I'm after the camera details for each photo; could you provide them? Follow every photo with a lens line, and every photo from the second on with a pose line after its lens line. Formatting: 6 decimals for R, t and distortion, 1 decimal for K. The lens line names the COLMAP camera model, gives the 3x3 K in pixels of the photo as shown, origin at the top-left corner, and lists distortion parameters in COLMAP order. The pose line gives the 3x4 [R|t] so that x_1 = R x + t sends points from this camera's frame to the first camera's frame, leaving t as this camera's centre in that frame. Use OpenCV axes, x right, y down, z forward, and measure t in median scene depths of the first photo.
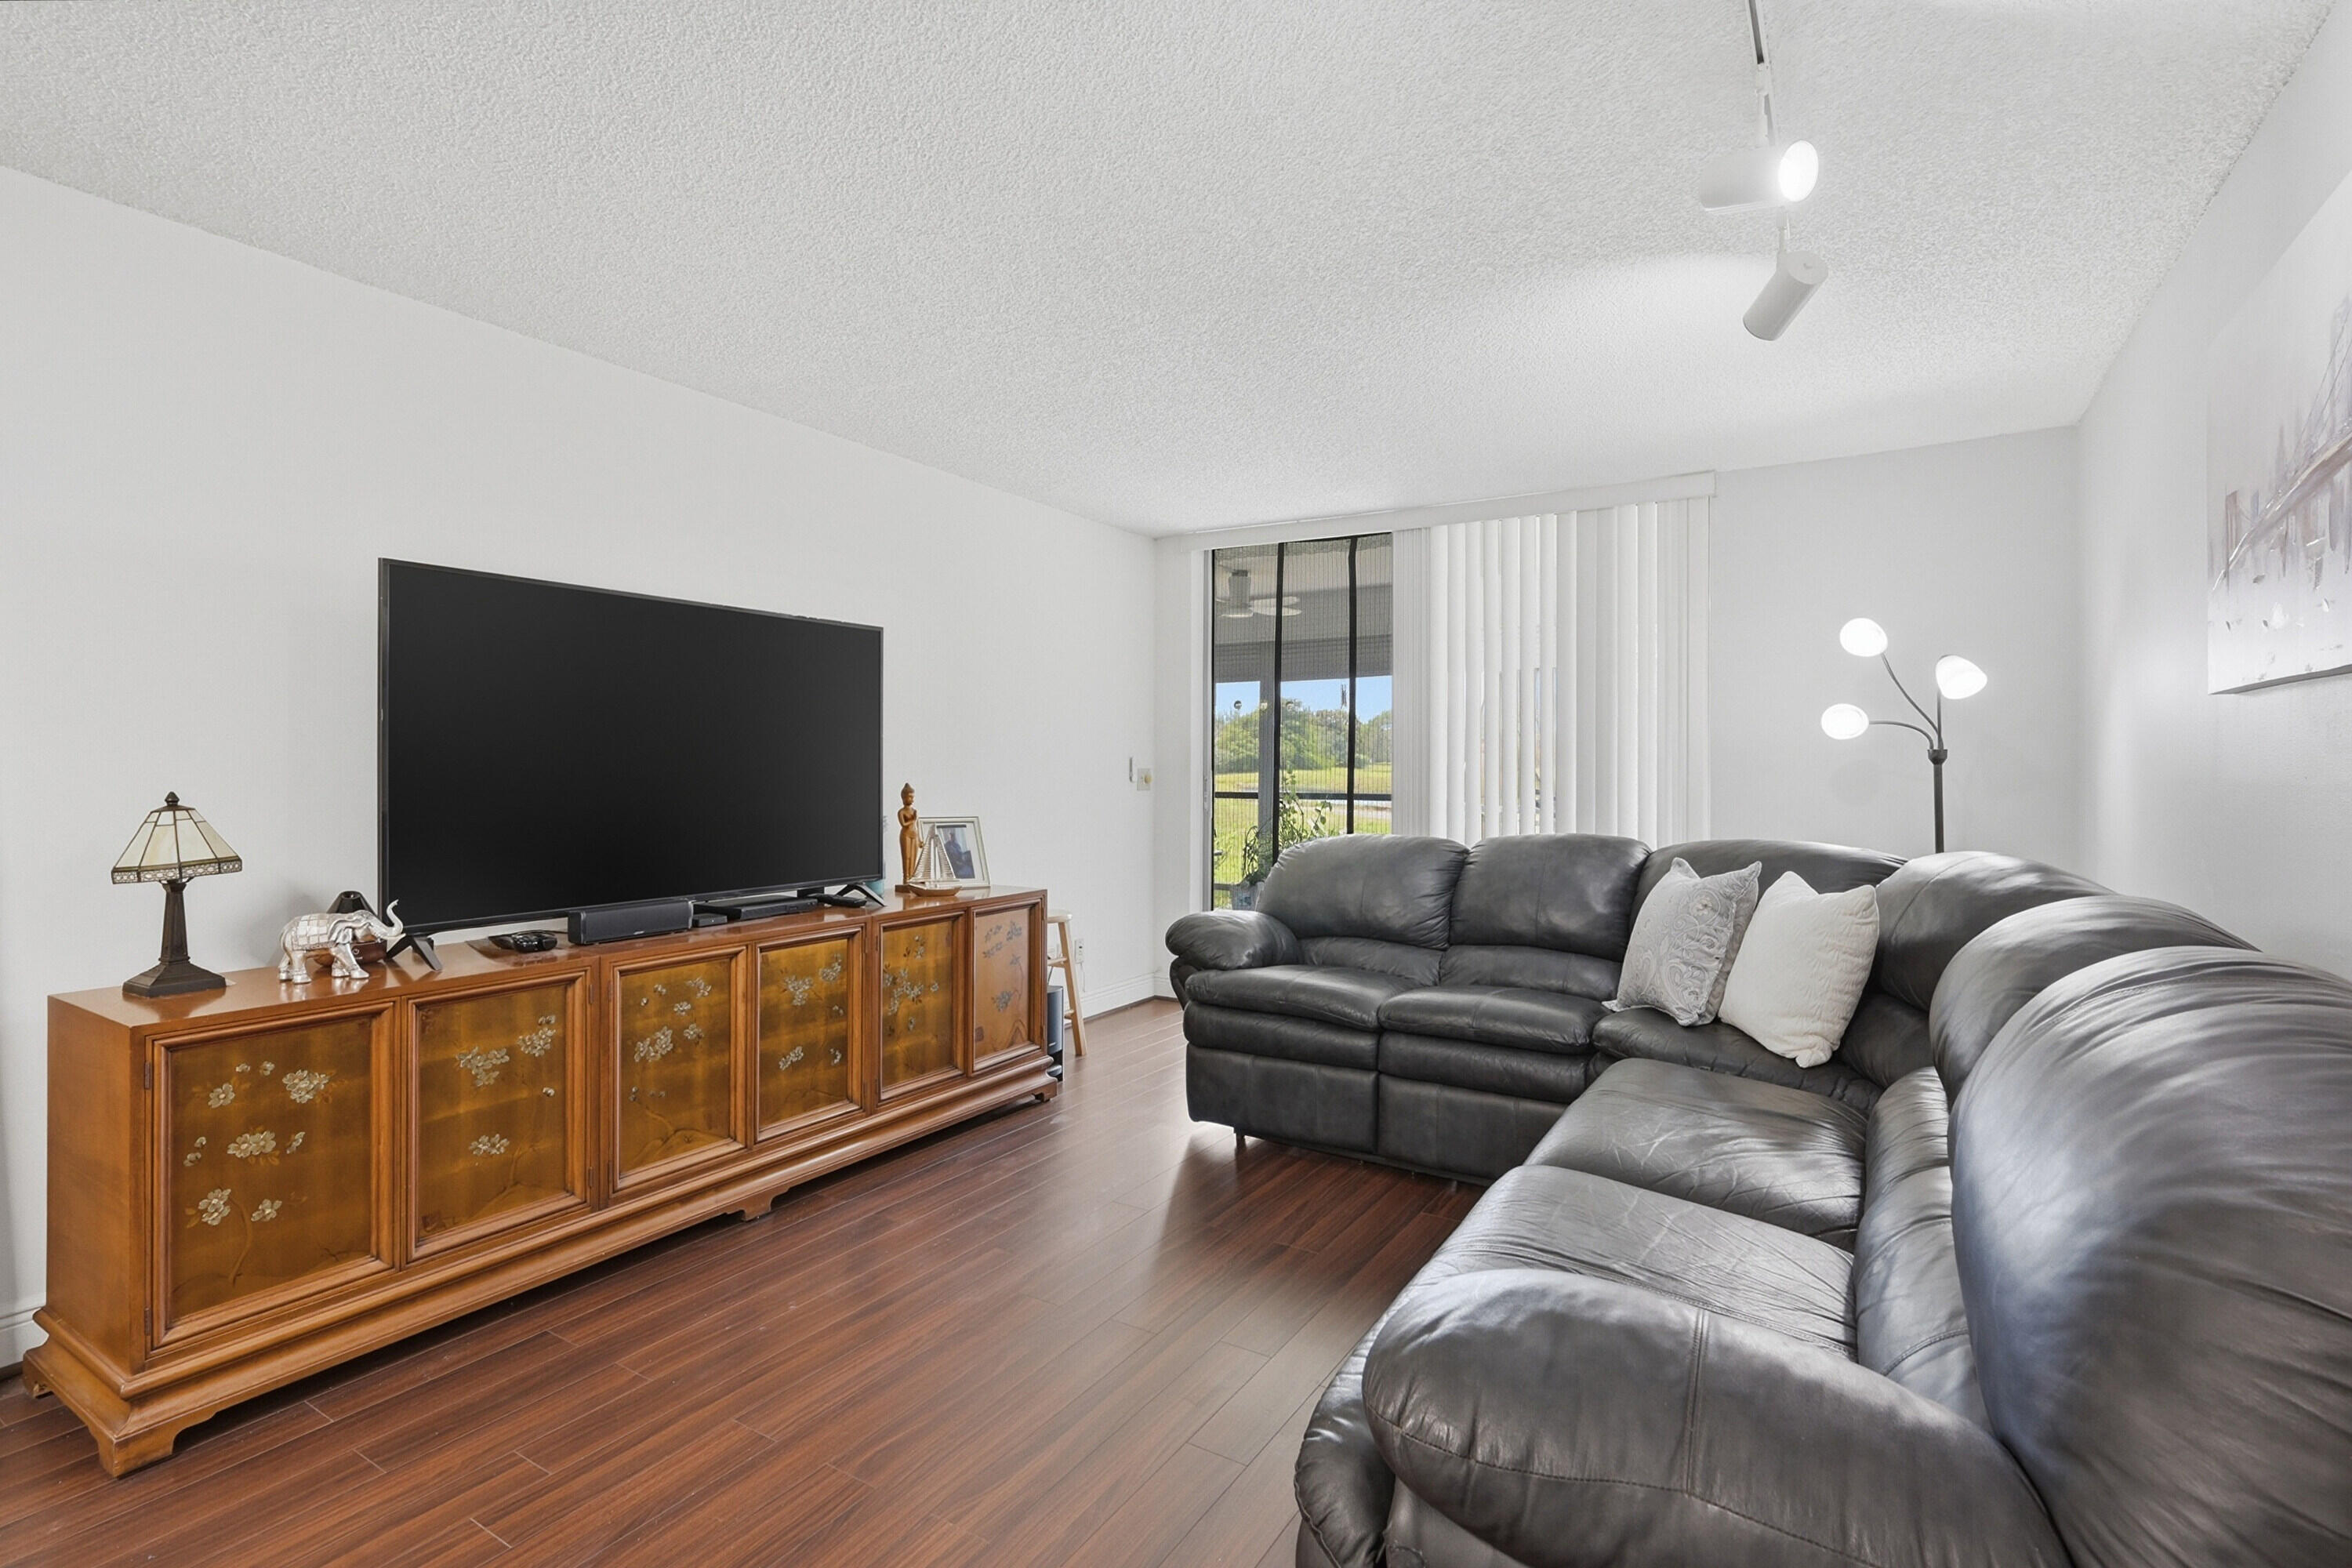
lens RADIAL K [[1107.5, 0, 1173.1], [0, 1107.5, 766.4], [0, 0, 1]] dist [0.001664, -0.000131]
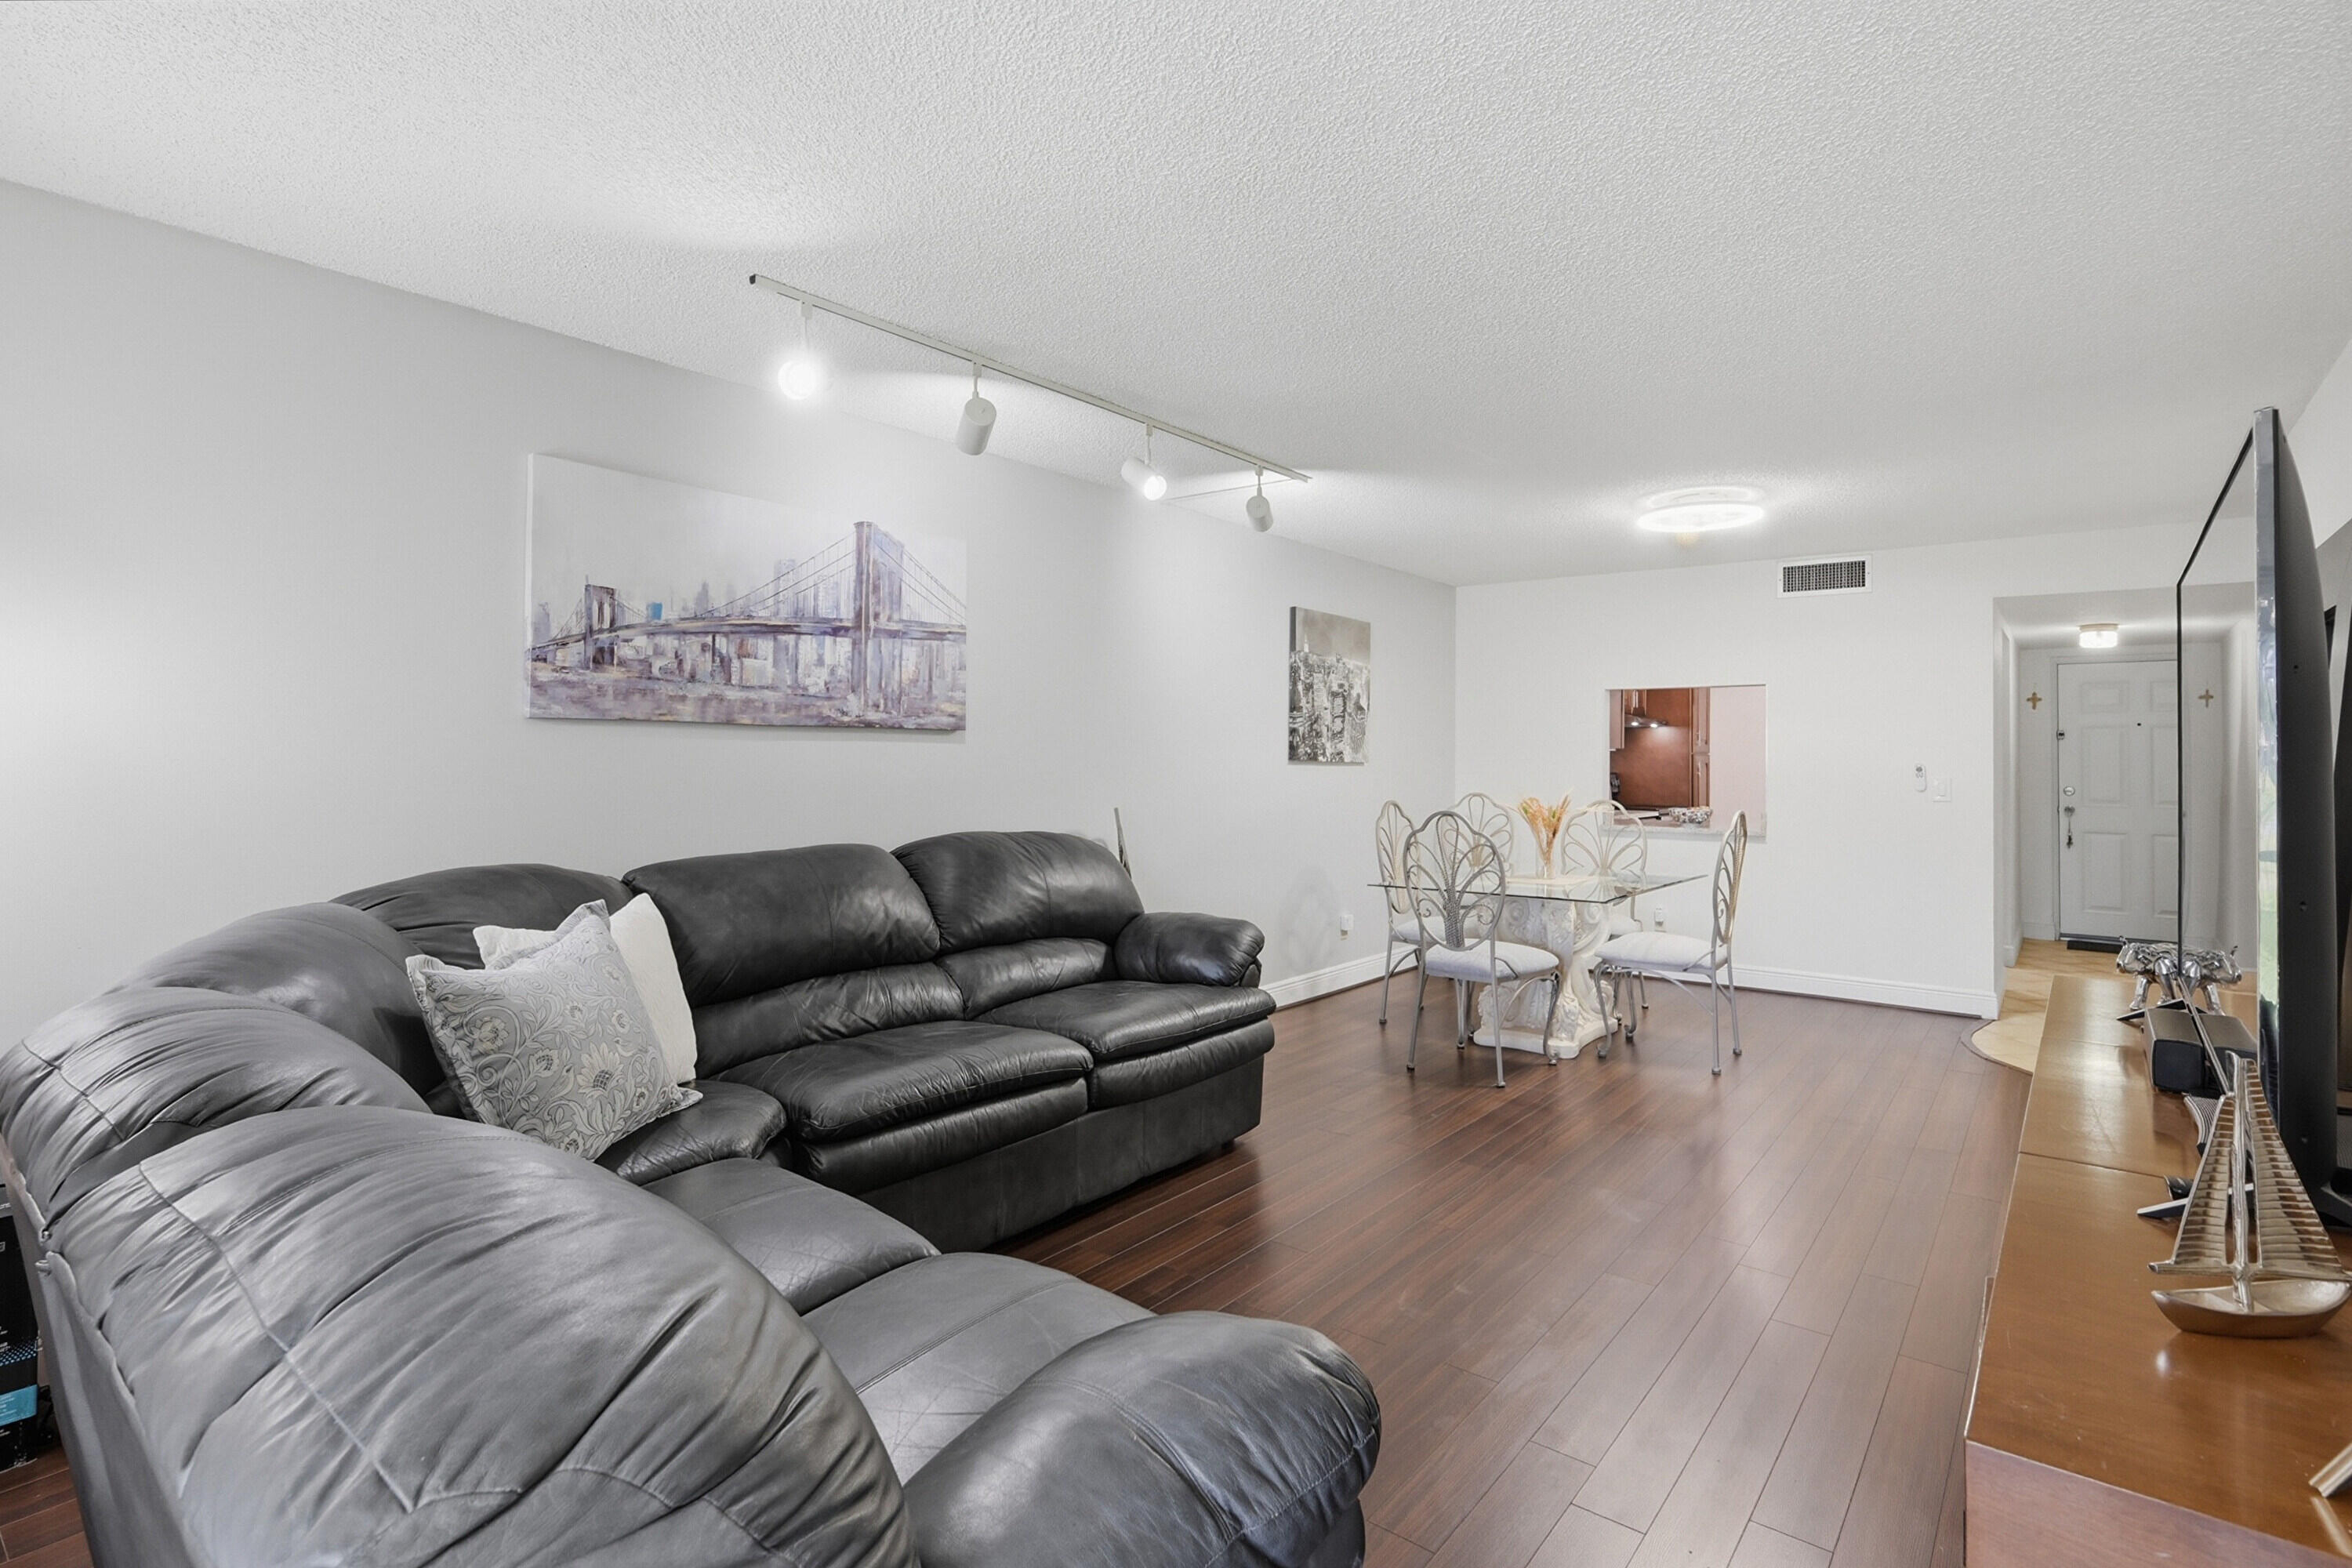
lens RADIAL K [[1107.5, 0, 1229.4], [0, 1107.5, 747.0], [0, 0, 1]] dist [0.001664, -0.000131]
pose [[-0.996574, -0.016396, 0.081067, -0.000596], [-0.016589, 0.999861, -0.001701, -0.023878], [-0.081028, -0.003040, -0.996707, 1.289107]]
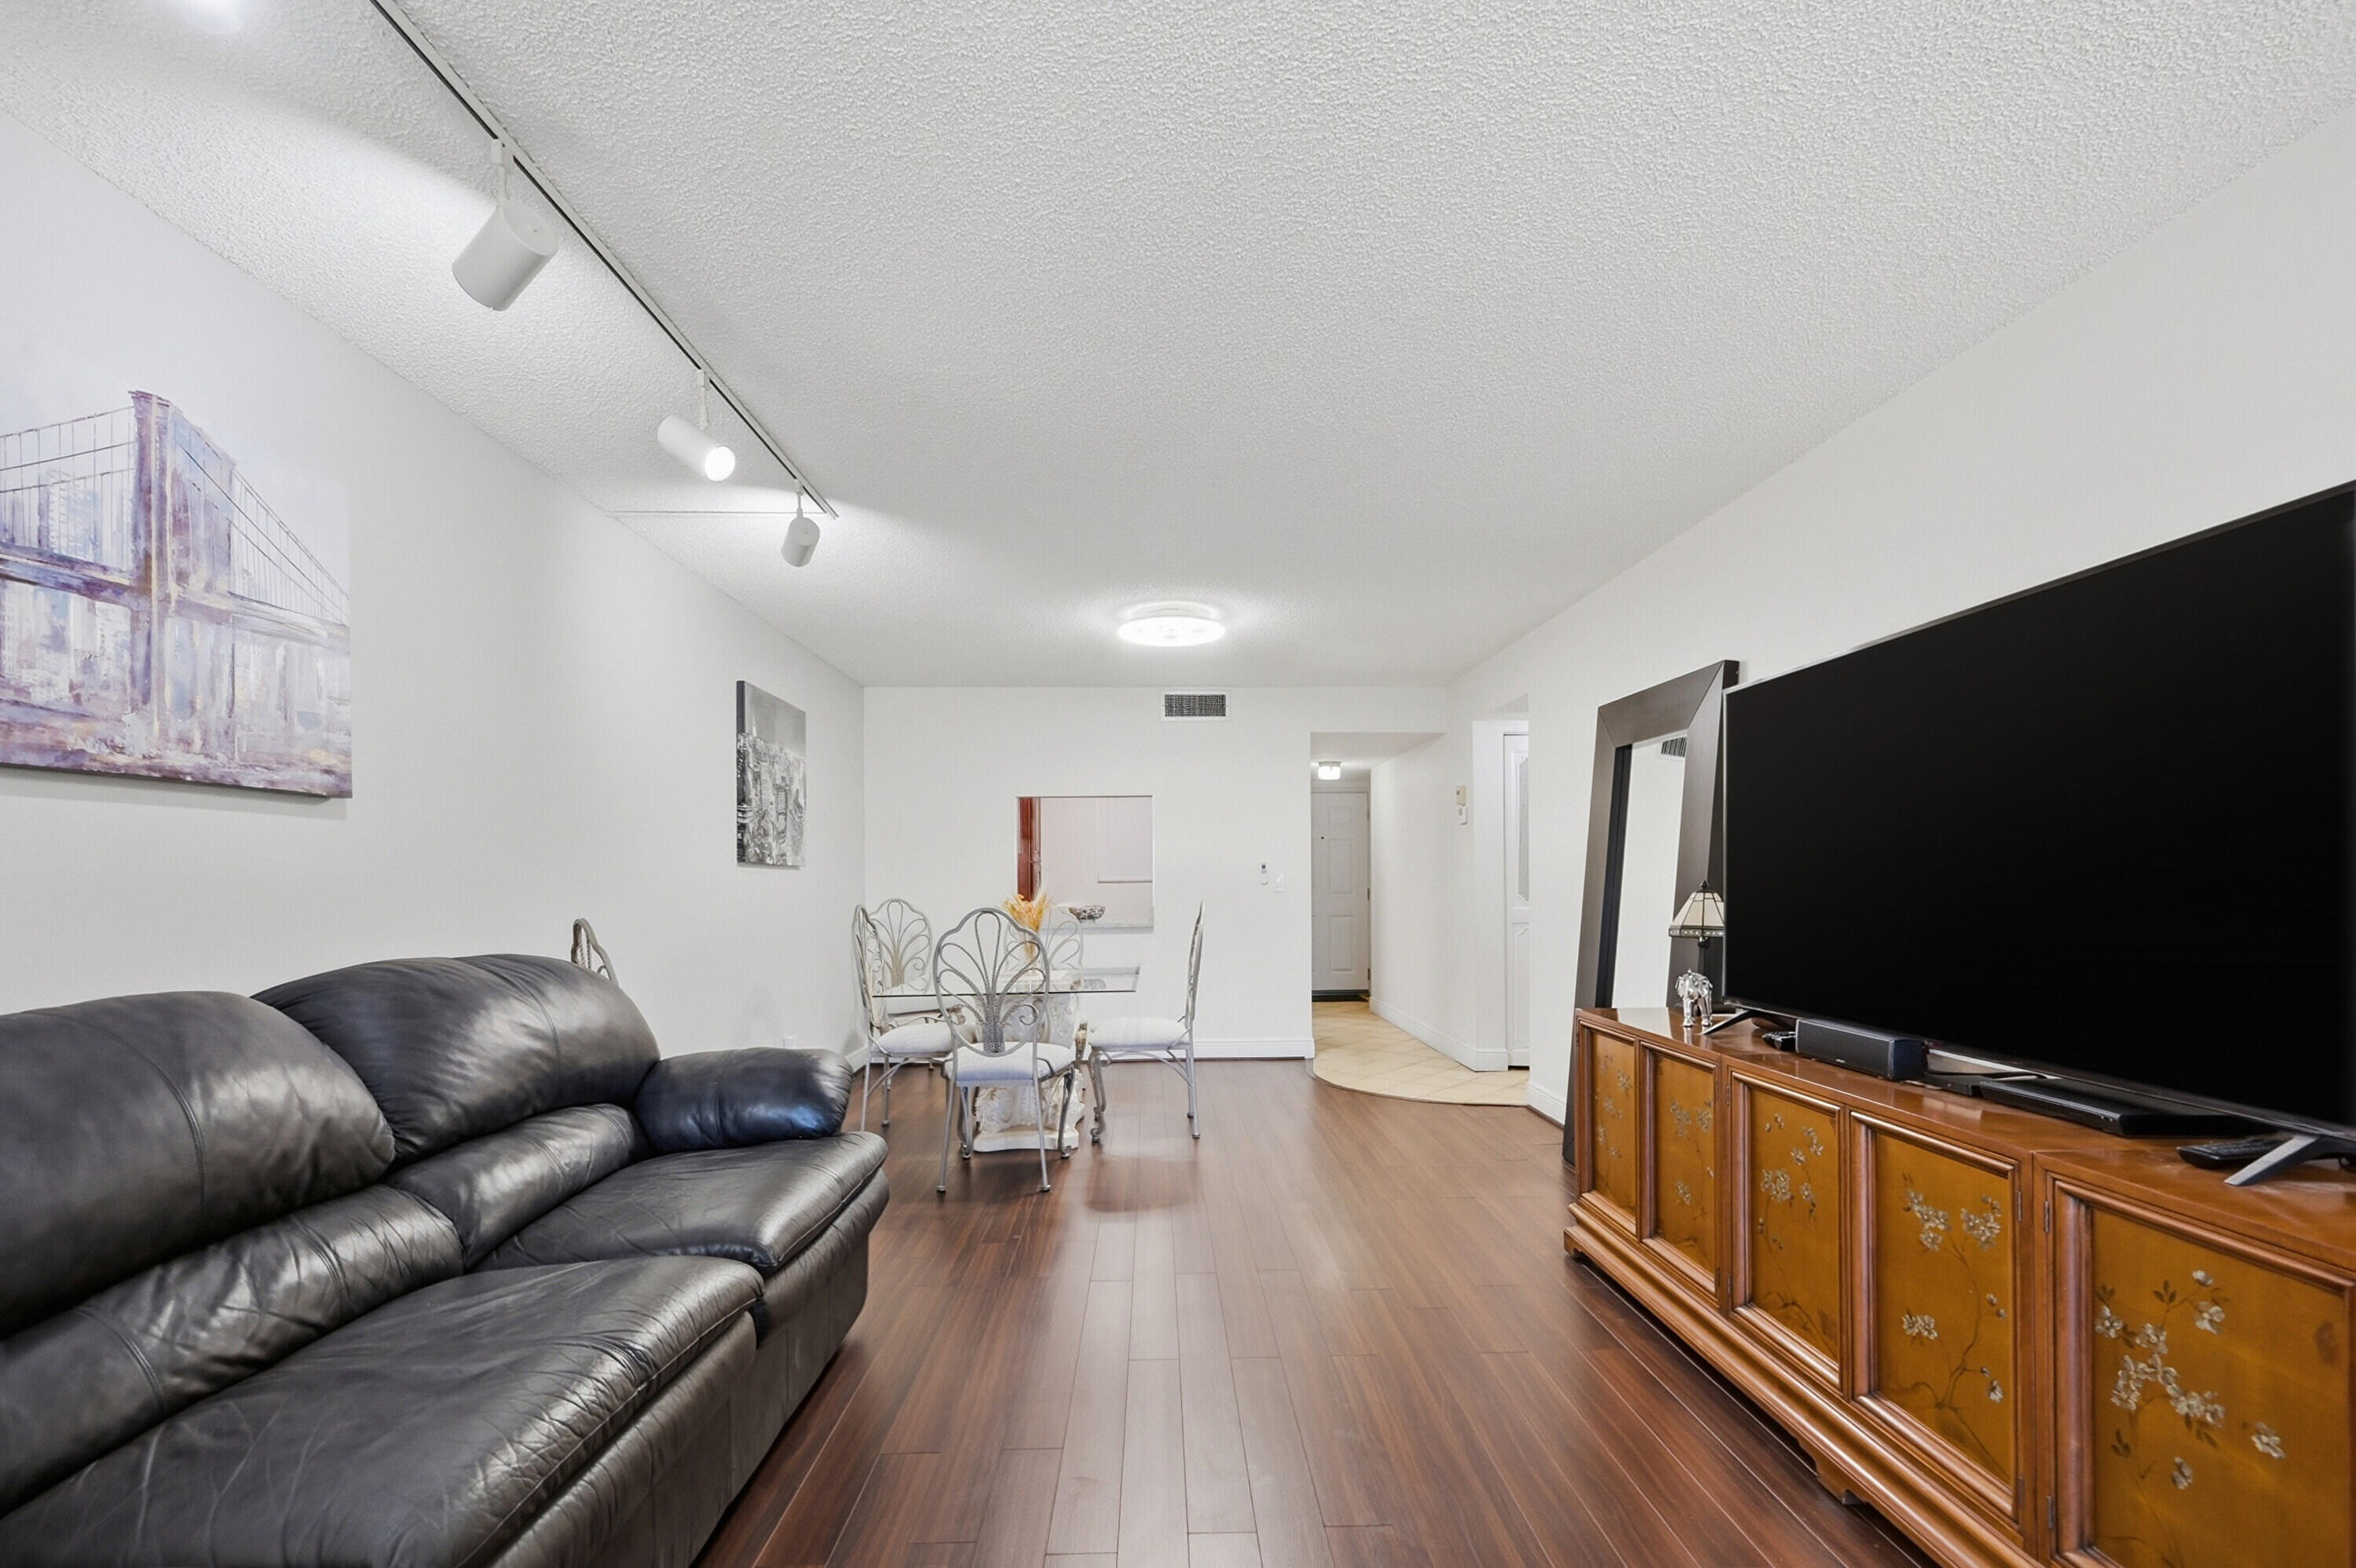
lens RADIAL K [[985.3, 0, 1165.6], [0, 985.3, 881.8], [0, 0, 1]] dist [0.001945, 0.000744]
pose [[-0.838027, 0.001812, -0.545625, 0.253509], [-0.000450, 0.999992, 0.004013, 0.009522], [0.545628, 0.003608, -0.838020, 1.000943]]
